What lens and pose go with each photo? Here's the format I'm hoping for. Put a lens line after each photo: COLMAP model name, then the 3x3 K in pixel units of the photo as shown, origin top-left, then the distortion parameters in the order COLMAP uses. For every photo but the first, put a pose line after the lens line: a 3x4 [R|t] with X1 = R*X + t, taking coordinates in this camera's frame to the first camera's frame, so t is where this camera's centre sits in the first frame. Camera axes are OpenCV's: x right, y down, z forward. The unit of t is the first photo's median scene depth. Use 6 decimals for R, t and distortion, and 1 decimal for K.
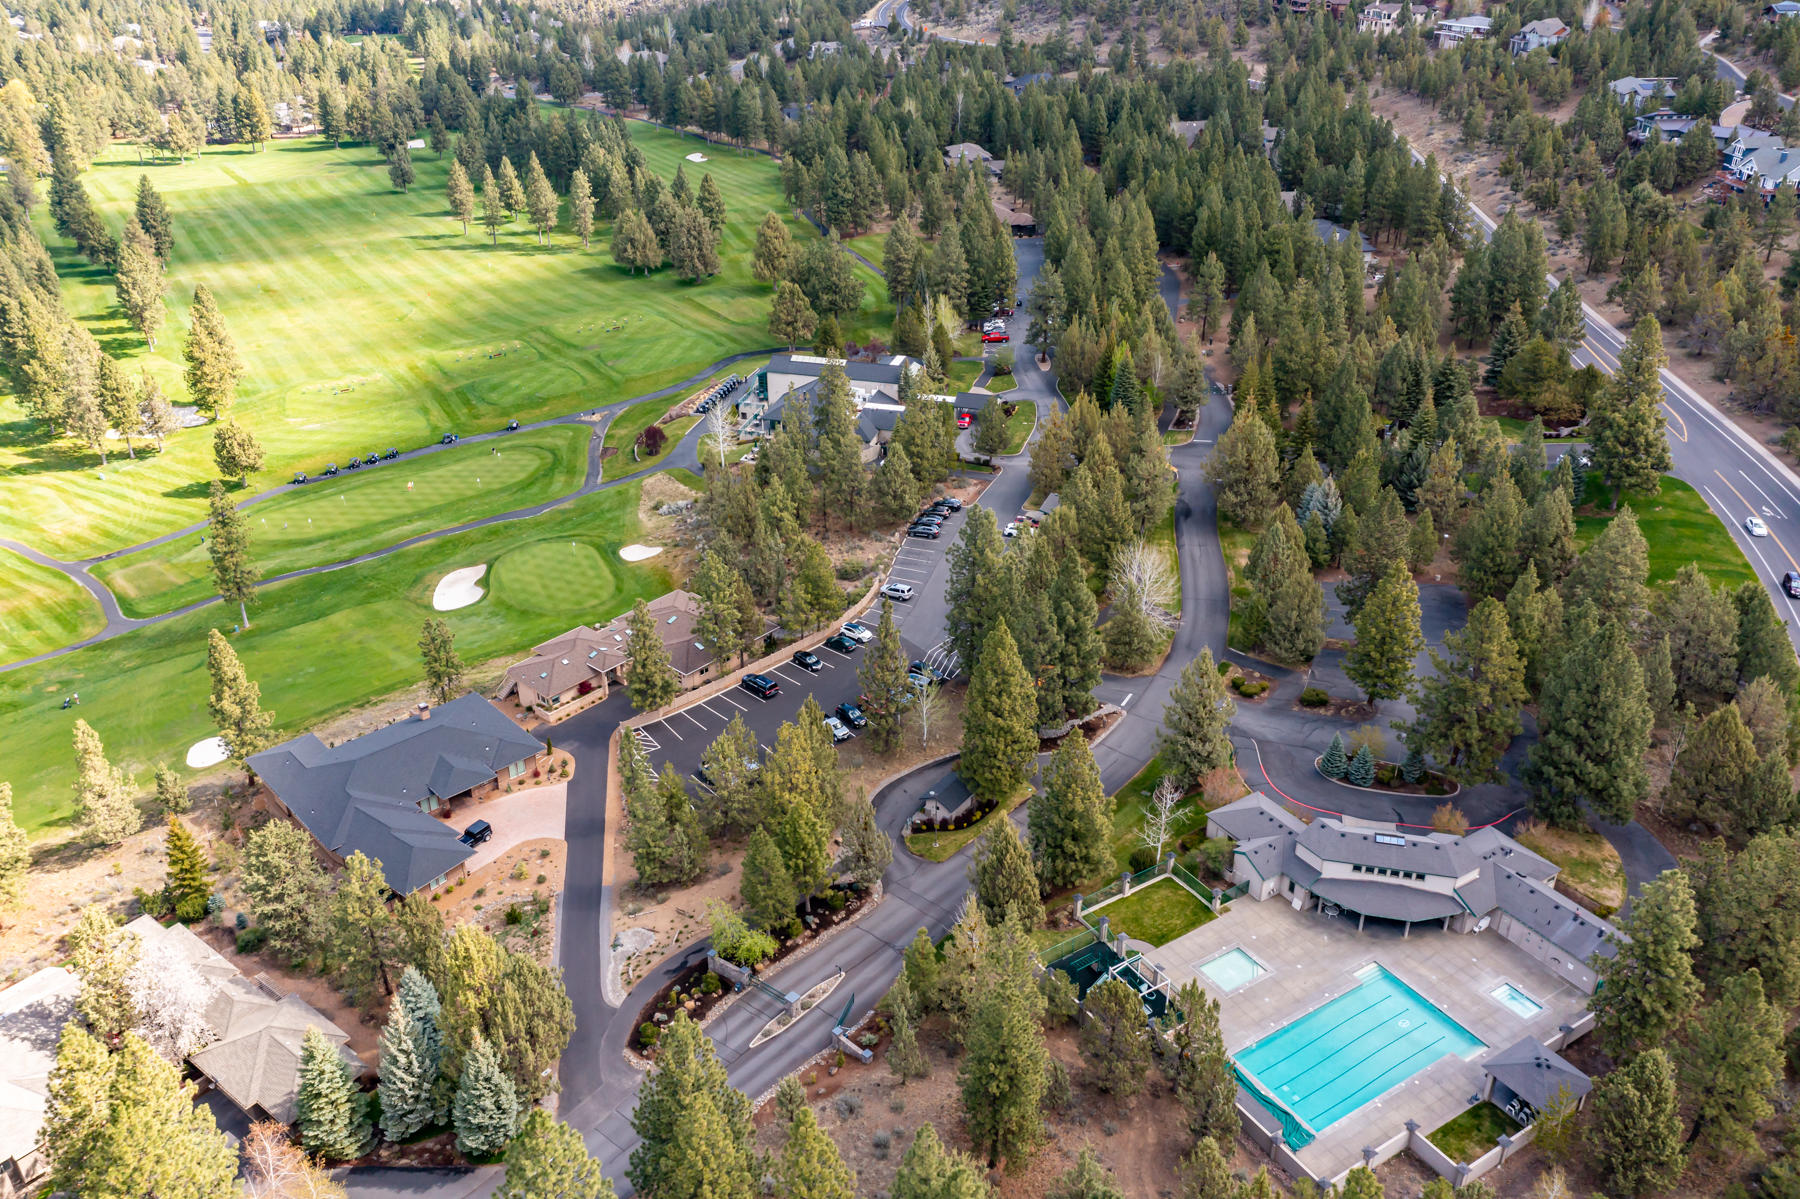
lens RADIAL K [[1406.6, 0, 900.0], [0, 1406.6, 599.5], [0, 0, 1]] dist [0.036023, -0.017296]
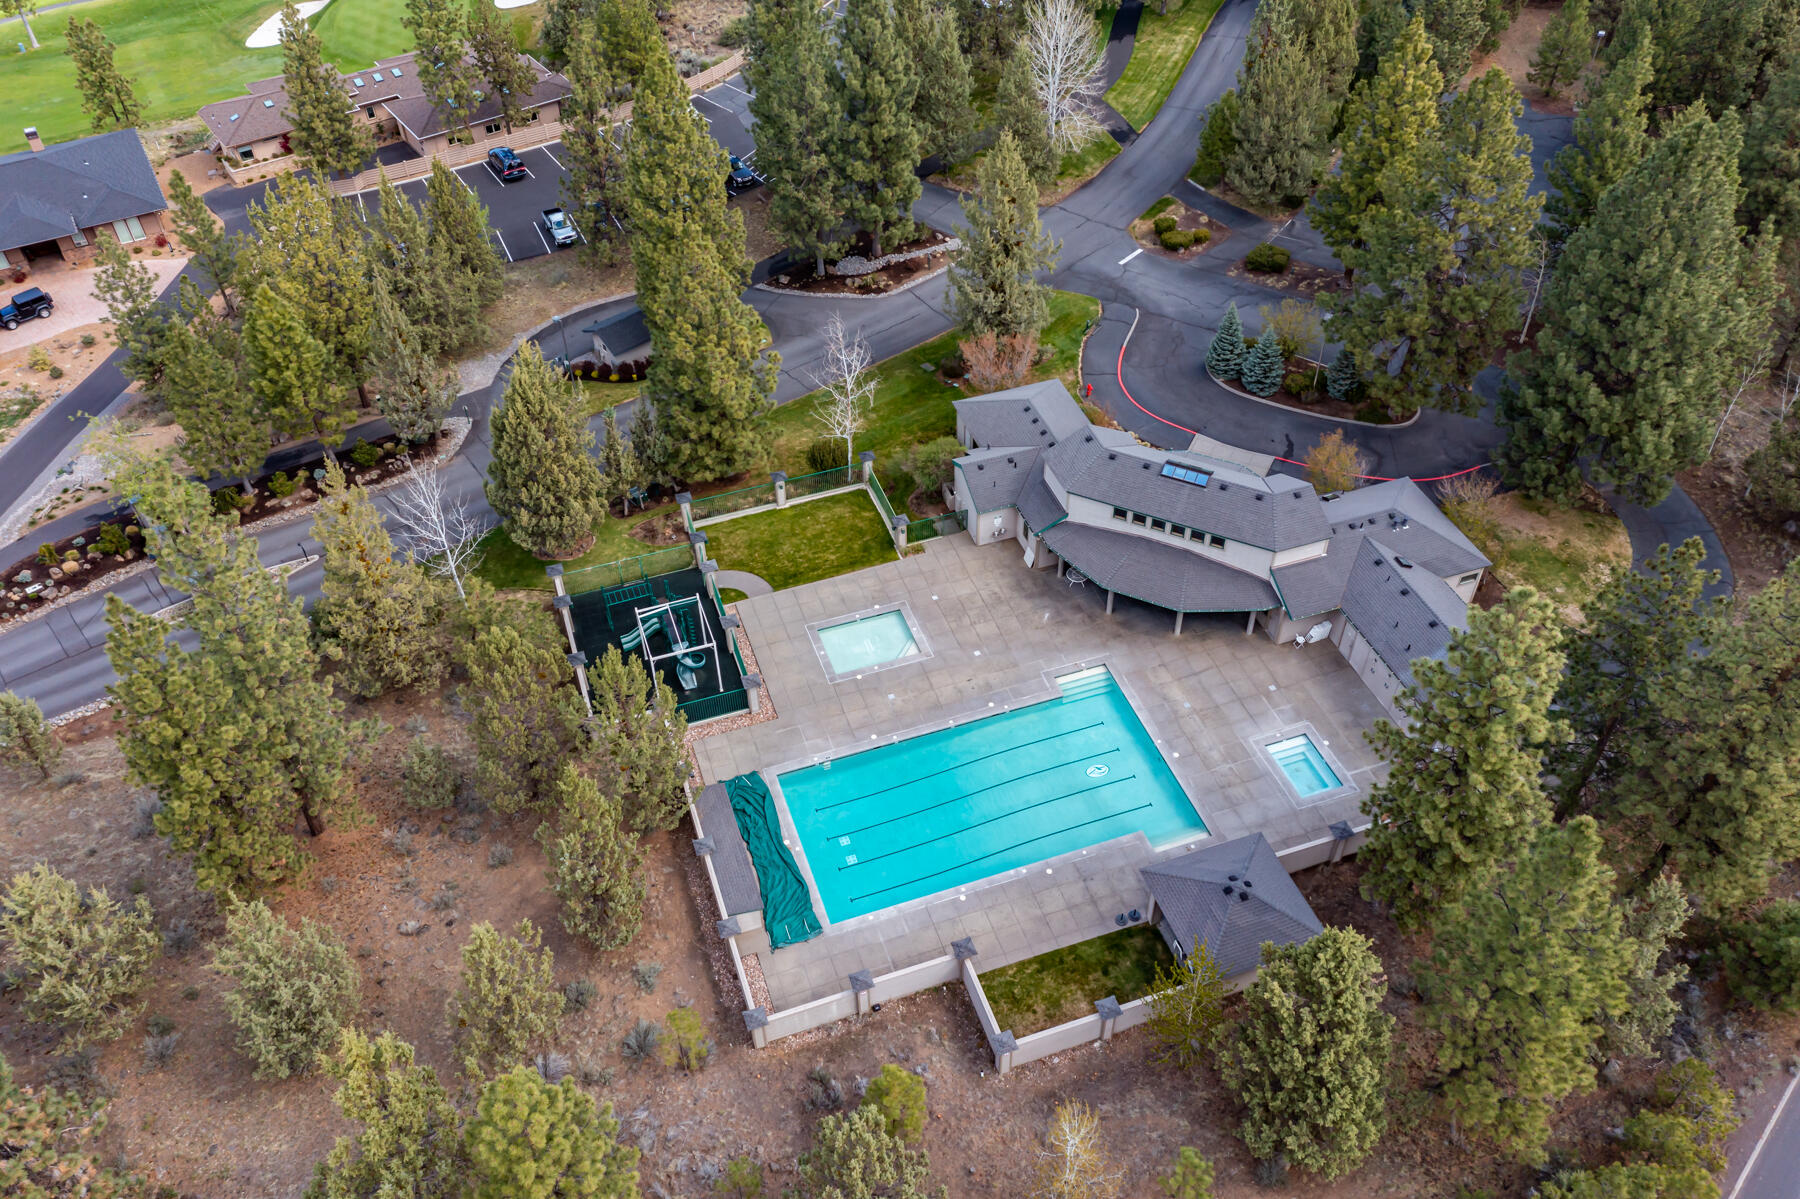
lens RADIAL K [[1406.6, 0, 900.0], [0, 1406.6, 599.5], [0, 0, 1]] dist [0.036023, -0.017296]
pose [[0.973404, 0.151479, -0.171867, 0.157329], [-0.098071, 0.953510, 0.284957, 0.029953], [0.207042, -0.260523, 0.943006, 0.190028]]
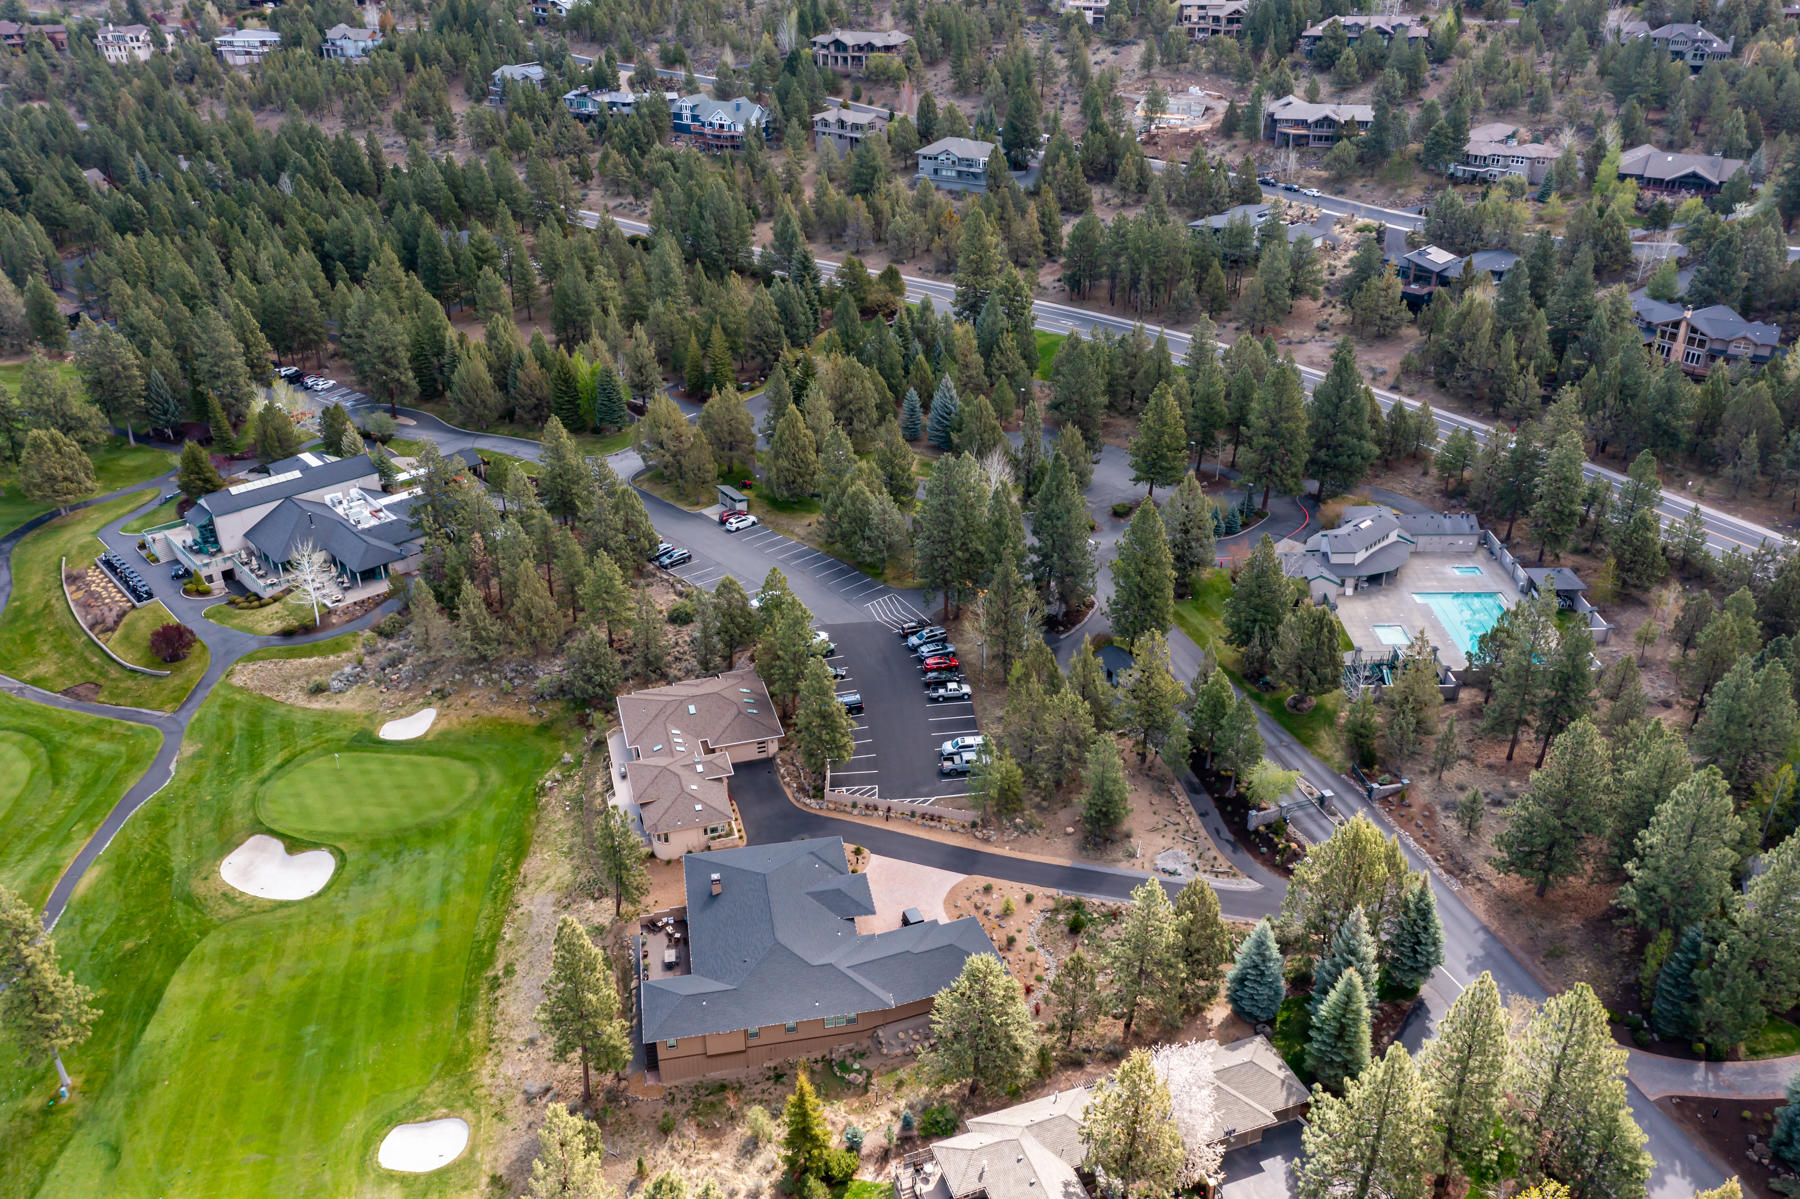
lens RADIAL K [[1406.6, 0, 900.0], [0, 1406.6, 599.5], [0, 0, 1]] dist [0.036023, -0.017296]
pose [[0.536914, -0.400846, 0.742325, -0.497628], [0.404106, 0.894595, 0.190785, -0.113917], [-0.740555, 0.197542, 0.642304, 0.193044]]
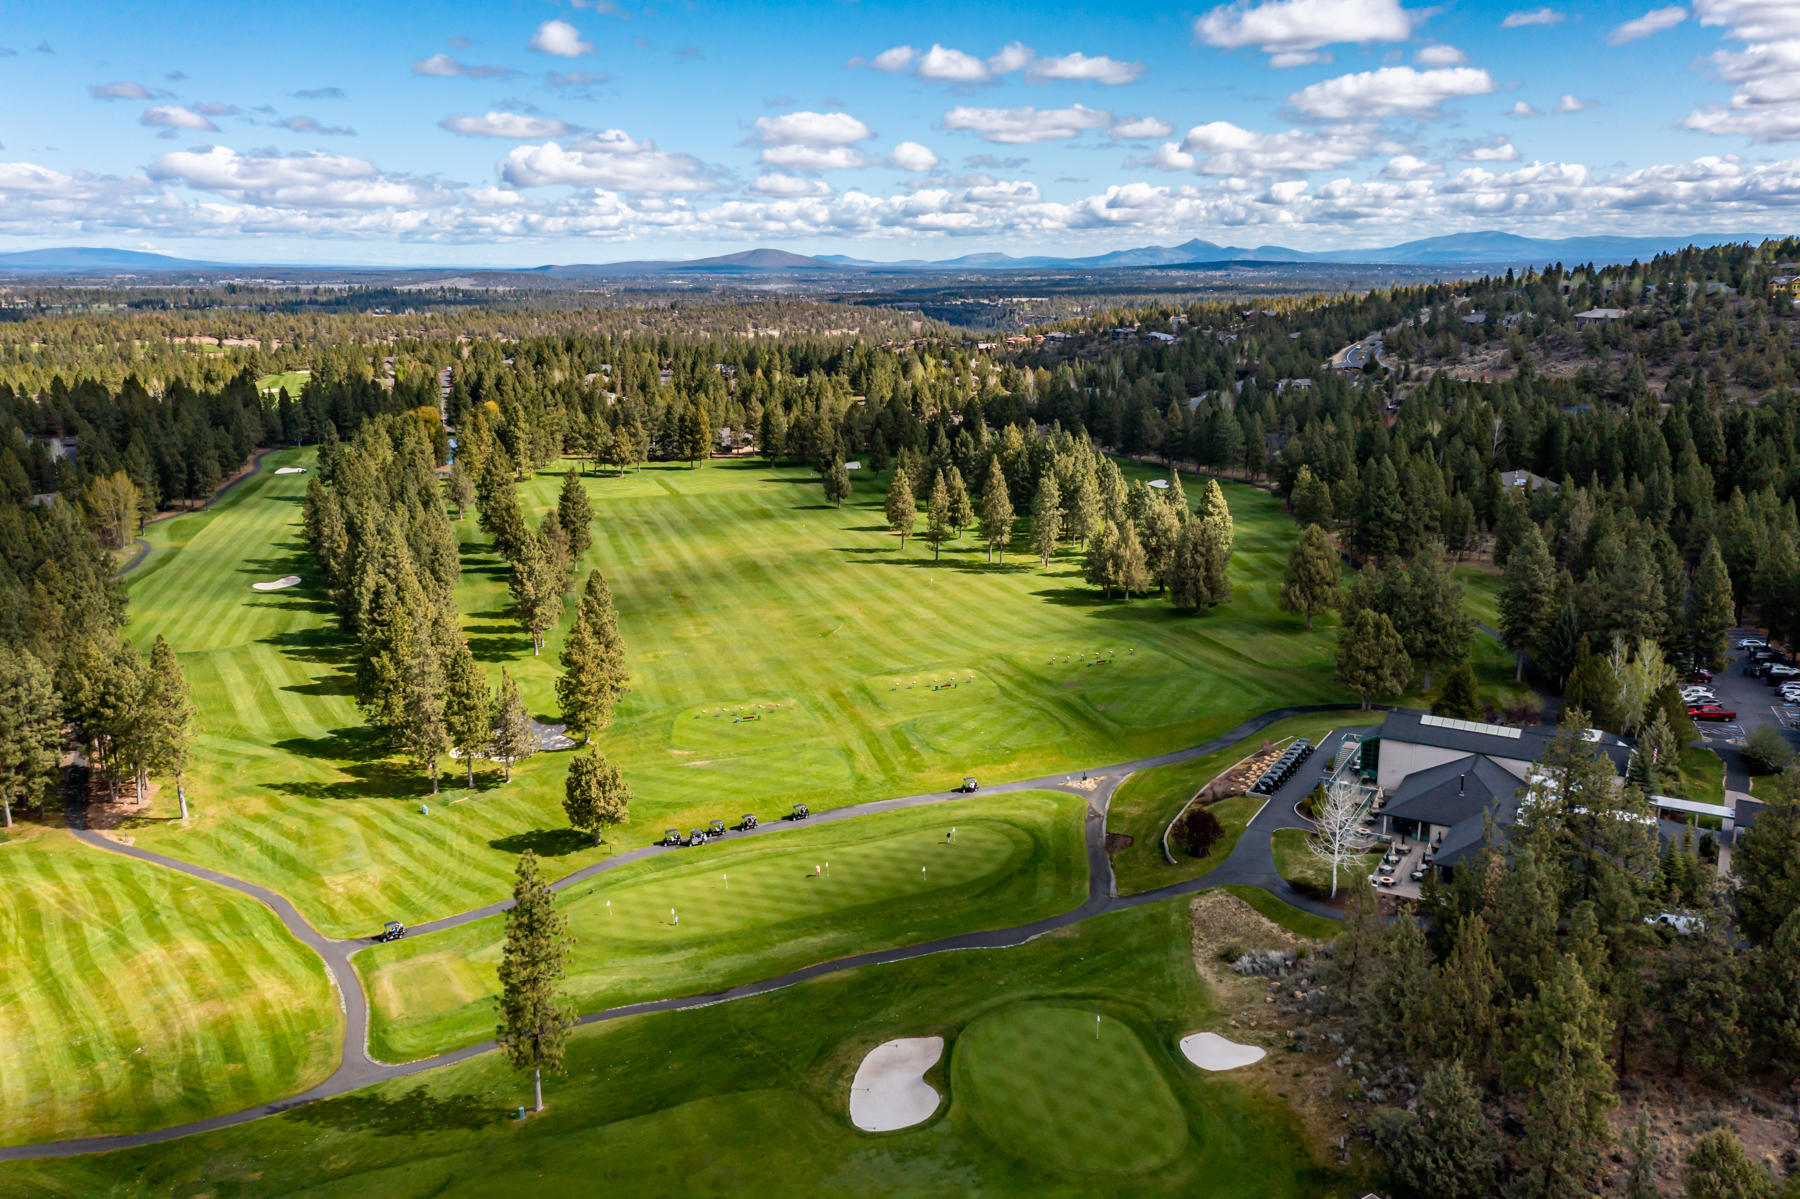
lens RADIAL K [[1406.6, 0, 900.0], [0, 1406.6, 599.5], [0, 0, 1]] dist [0.036023, -0.017296]
pose [[0.964287, 0.054043, -0.259288, -0.138900], [-0.116907, 0.965284, -0.233579, -0.048452], [0.237663, 0.255549, 0.937129, 0.338498]]
